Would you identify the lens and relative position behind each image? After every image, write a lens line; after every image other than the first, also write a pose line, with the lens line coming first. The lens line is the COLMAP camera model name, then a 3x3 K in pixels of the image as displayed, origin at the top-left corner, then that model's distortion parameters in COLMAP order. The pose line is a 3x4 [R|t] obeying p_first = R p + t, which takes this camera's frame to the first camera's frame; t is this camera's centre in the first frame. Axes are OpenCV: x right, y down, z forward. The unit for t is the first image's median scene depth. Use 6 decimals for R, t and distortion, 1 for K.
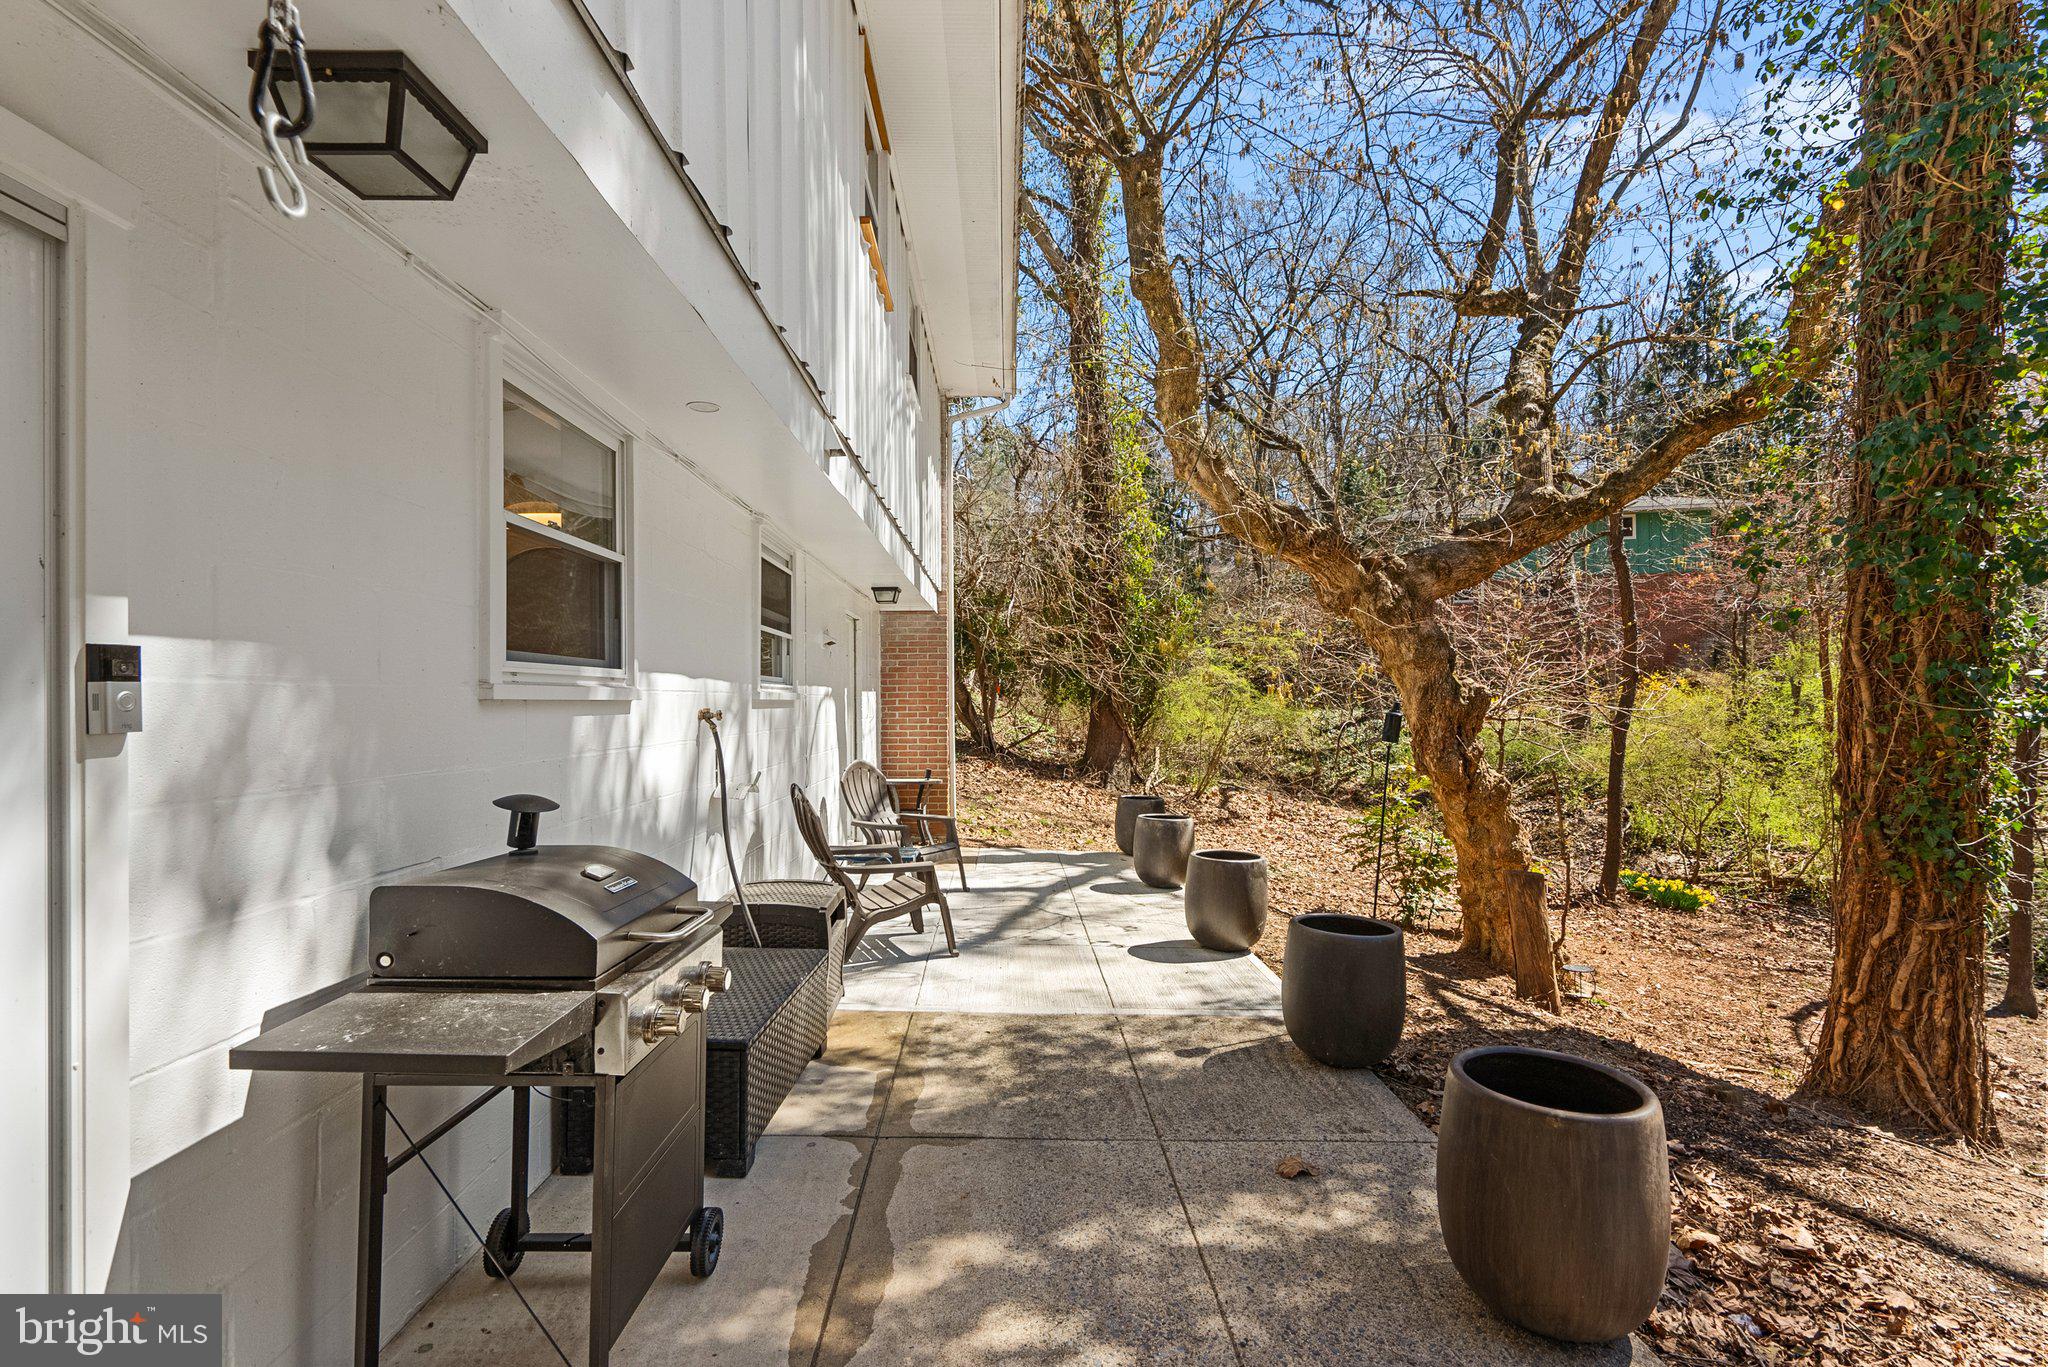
lens RADIAL K [[930.9, 0, 1009.3], [0, 930.9, 704.3], [0, 0, 1]] dist [-0.000899, -0.000020]
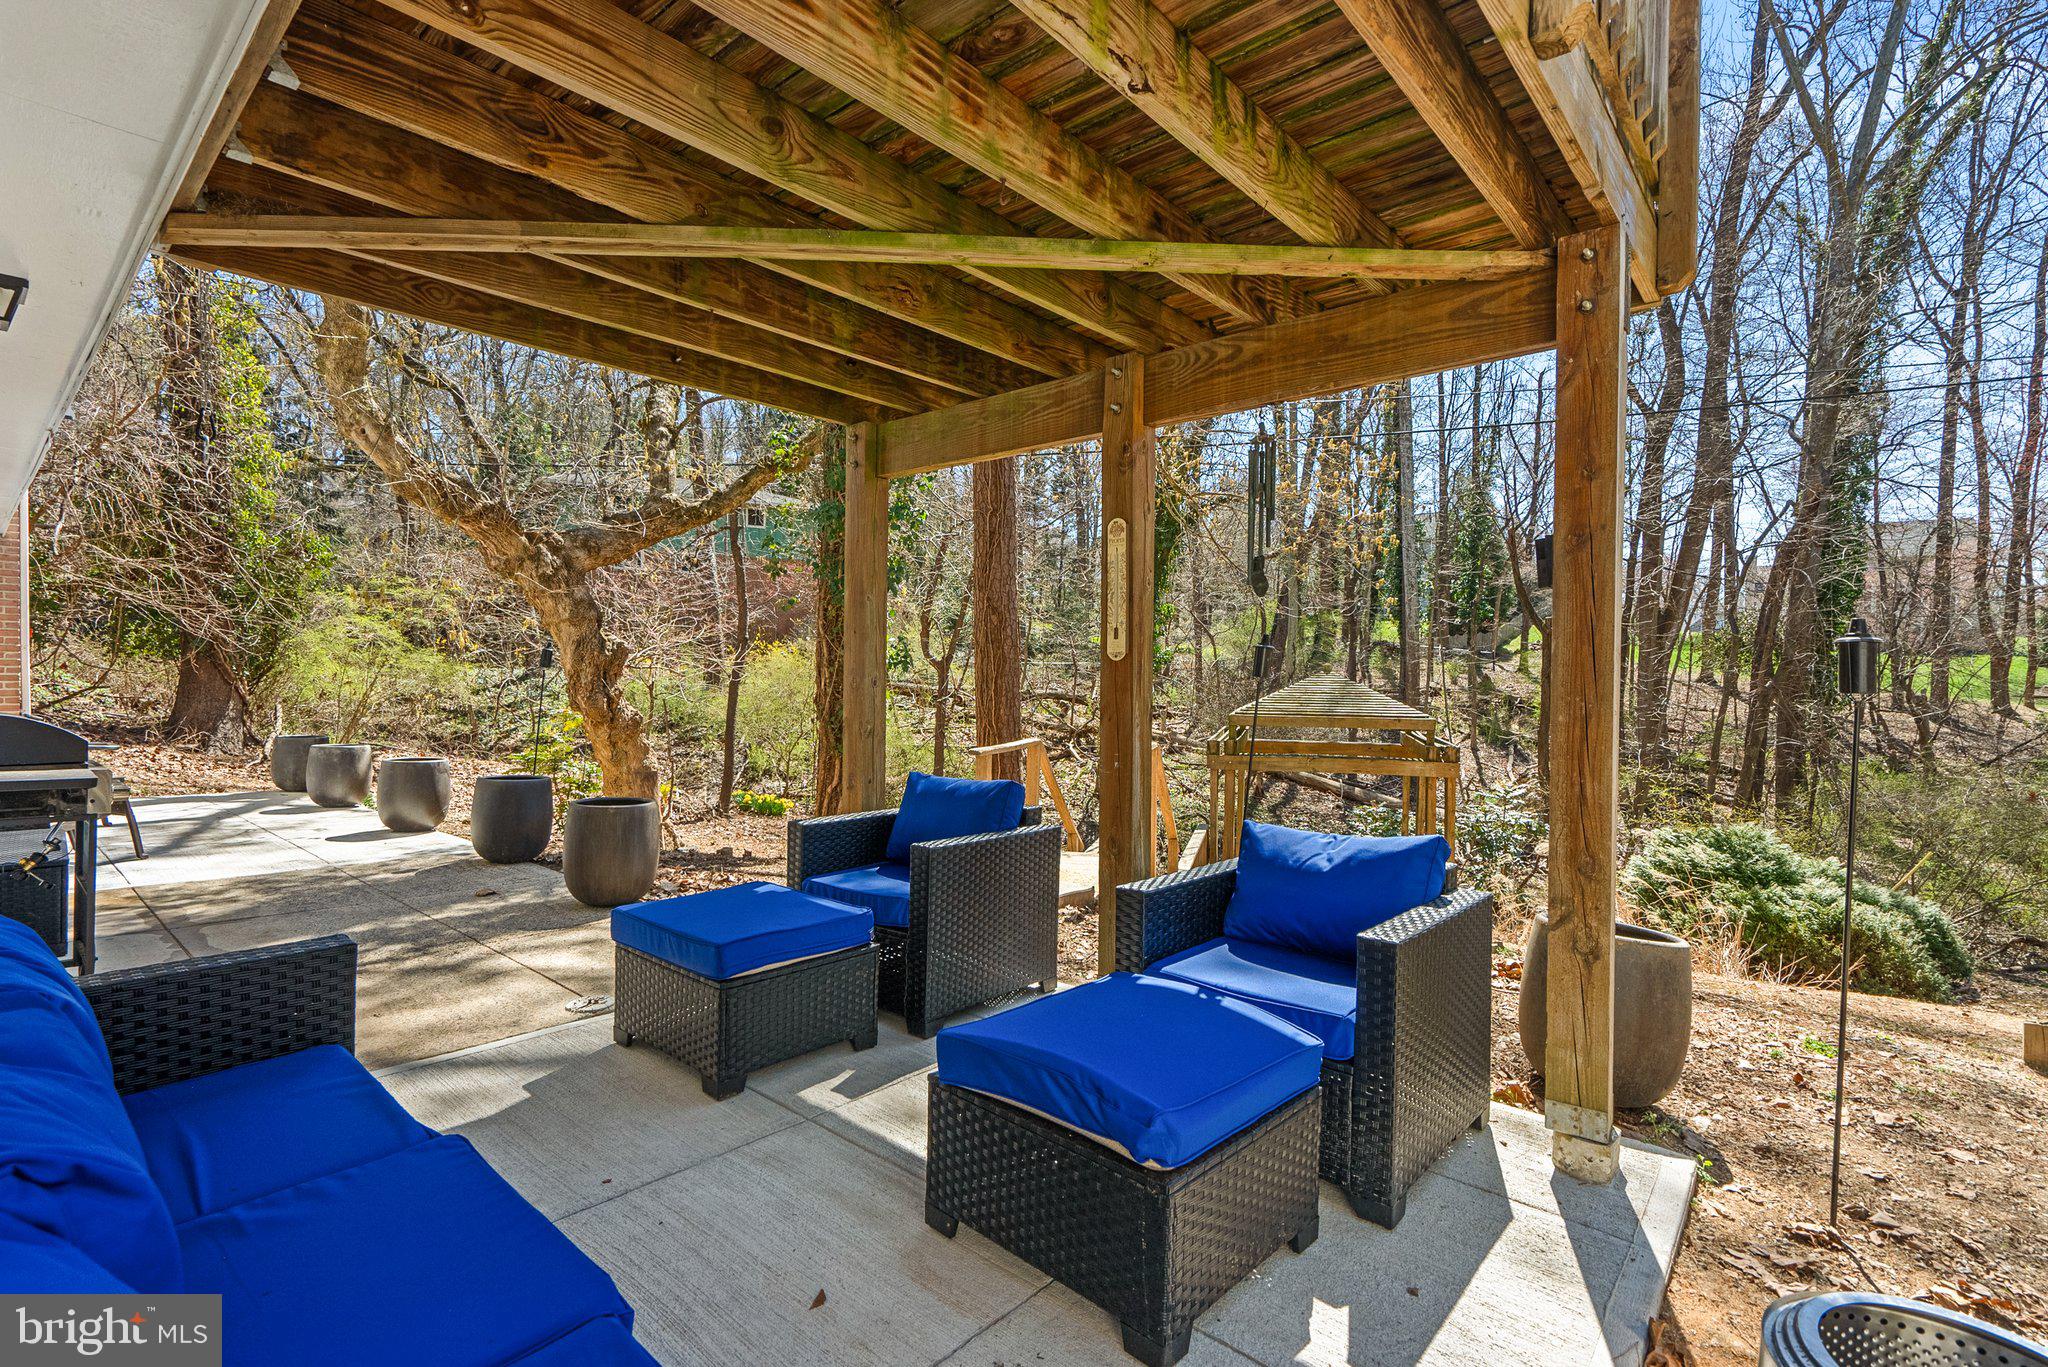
lens RADIAL K [[950.8, 0, 1018.2], [0, 950.8, 675.9], [0, 0, 1]] dist [-0.000107, 0.000563]
pose [[0.665376, 0.004803, 0.746493, -0.071244], [-0.010881, 0.999935, 0.003265, 0.011417], [-0.746429, -0.010295, 0.665386, -0.183862]]
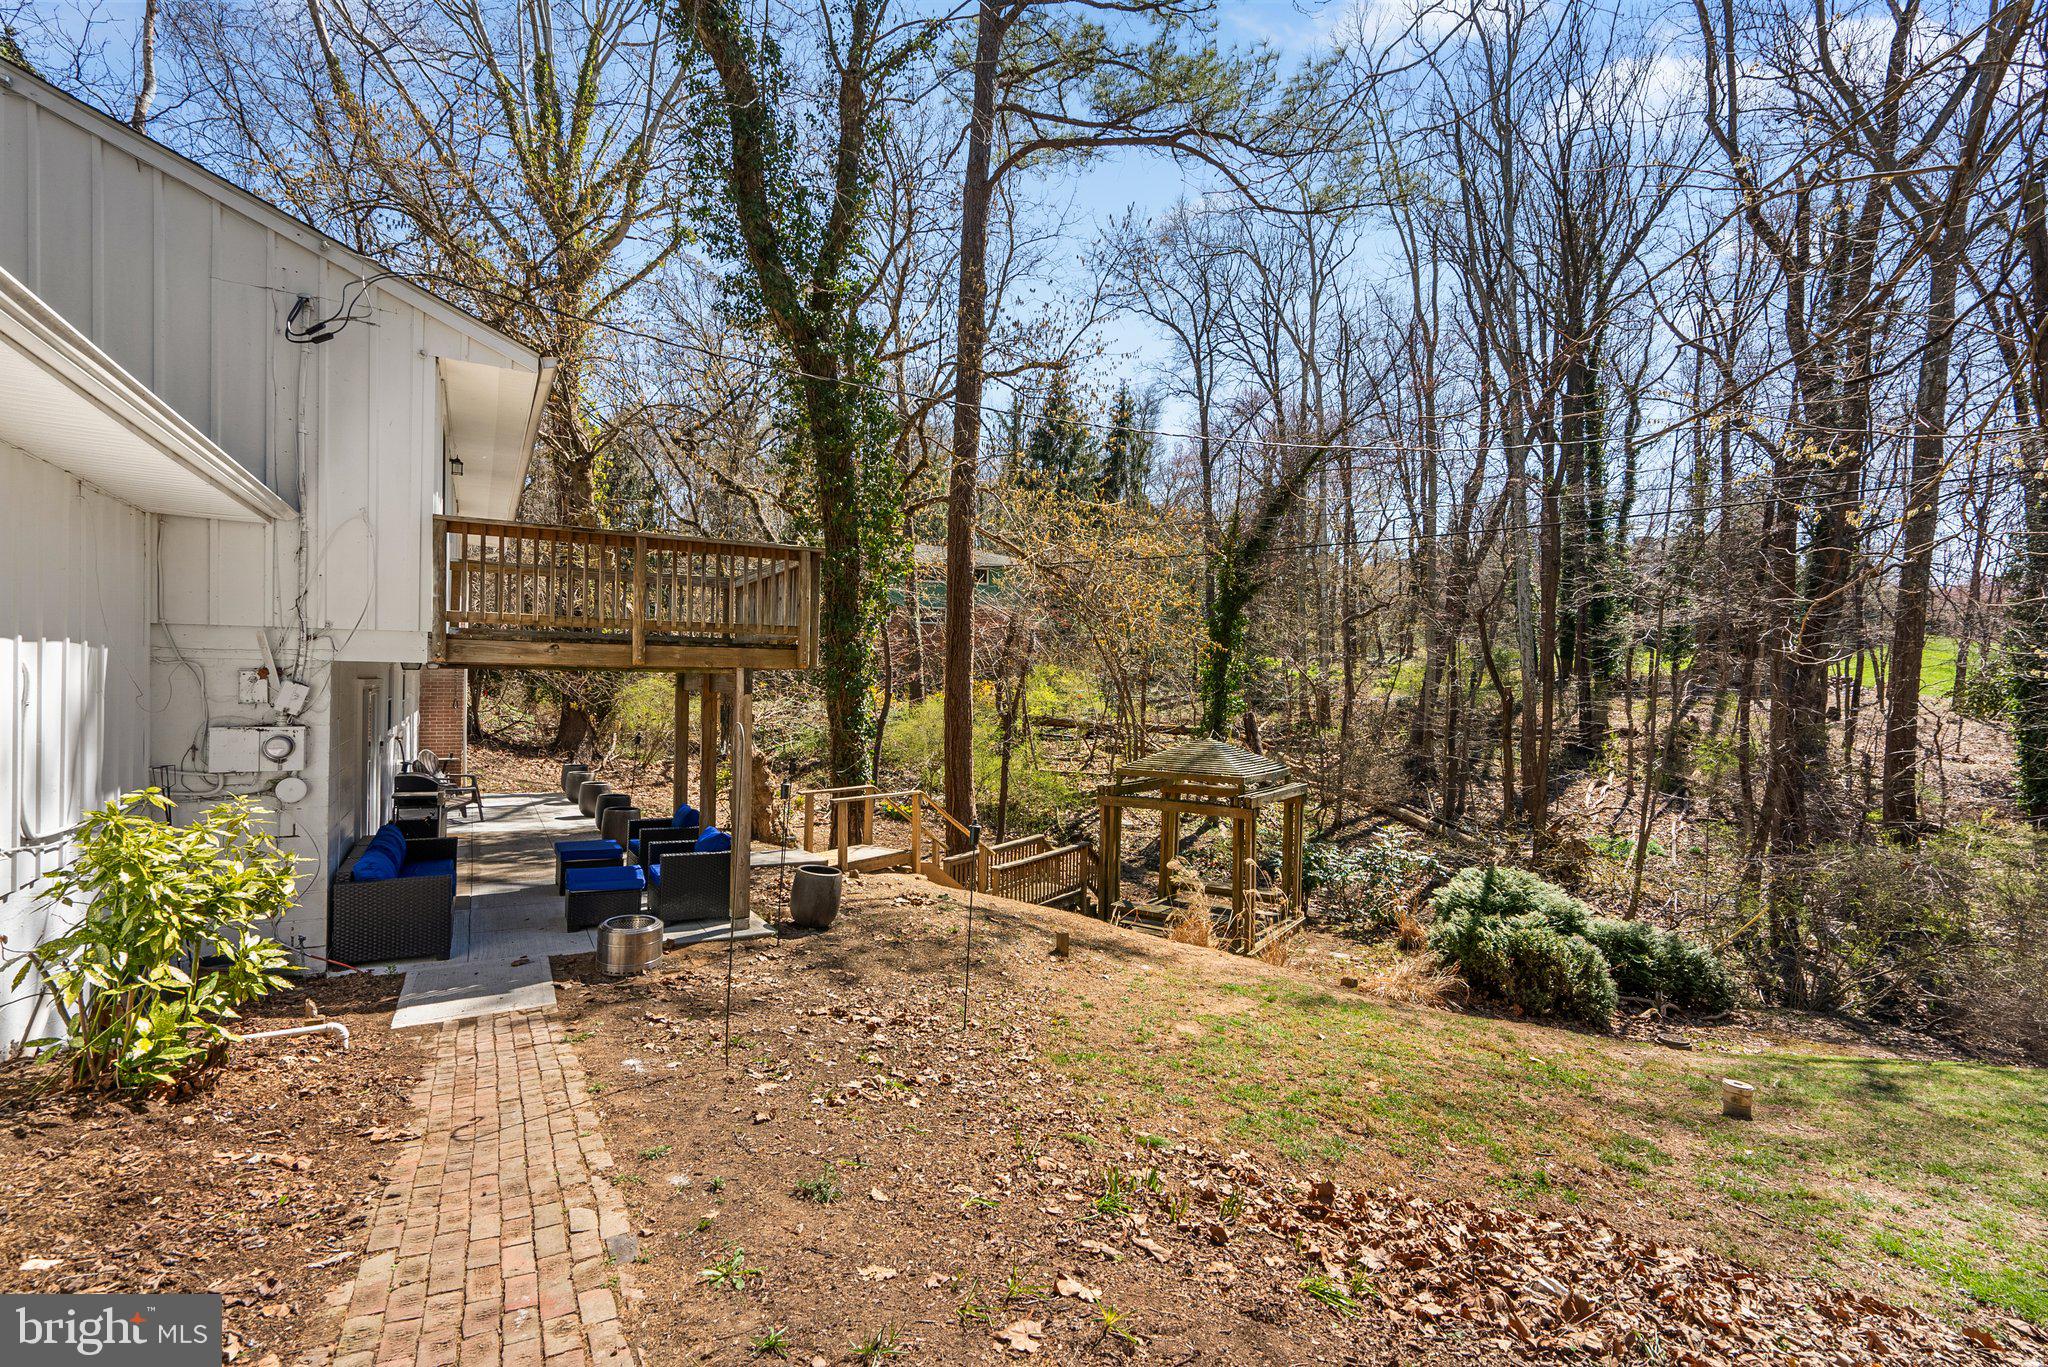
lens RADIAL K [[930.9, 0, 1009.3], [0, 930.9, 704.3], [0, 0, 1]] dist [-0.000899, -0.000020]
pose [[0.868636, 0.012497, 0.495293, -0.026056], [-0.025482, 0.999486, 0.019473, -0.055169], [-0.494795, -0.029536, 0.868508, -0.705928]]
